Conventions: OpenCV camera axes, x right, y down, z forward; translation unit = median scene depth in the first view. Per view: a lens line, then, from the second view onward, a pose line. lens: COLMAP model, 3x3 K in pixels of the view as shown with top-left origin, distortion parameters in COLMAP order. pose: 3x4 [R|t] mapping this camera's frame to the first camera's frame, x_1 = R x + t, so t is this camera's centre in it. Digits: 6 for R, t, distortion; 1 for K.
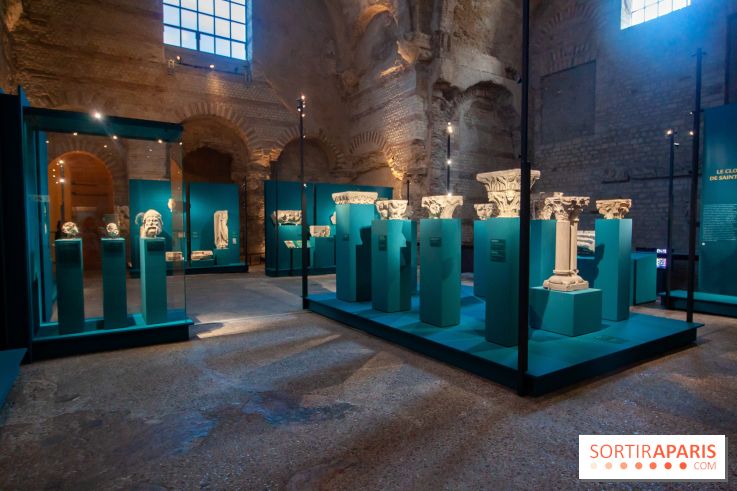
lens RADIAL K [[409.3, 0, 368.5], [0, 409.3, 245.5], [0, 0, 1]] dist [0.001768, -0.009361]
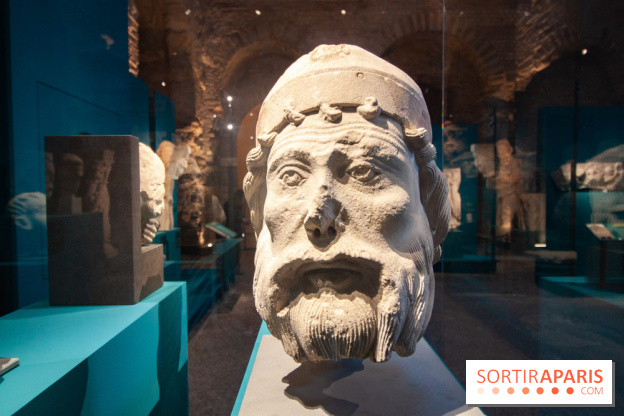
lens RADIAL K [[523.9, 0, 312.0], [0, 523.9, 208.0], [0, 0, 1]] dist [-0.080960, -0.003035]
pose [[0.847235, 0.011773, -0.531088, -0.111946], [-0.020643, 0.999729, -0.010771, -0.012249], [0.530817, 0.020089, 0.847248, 0.213305]]
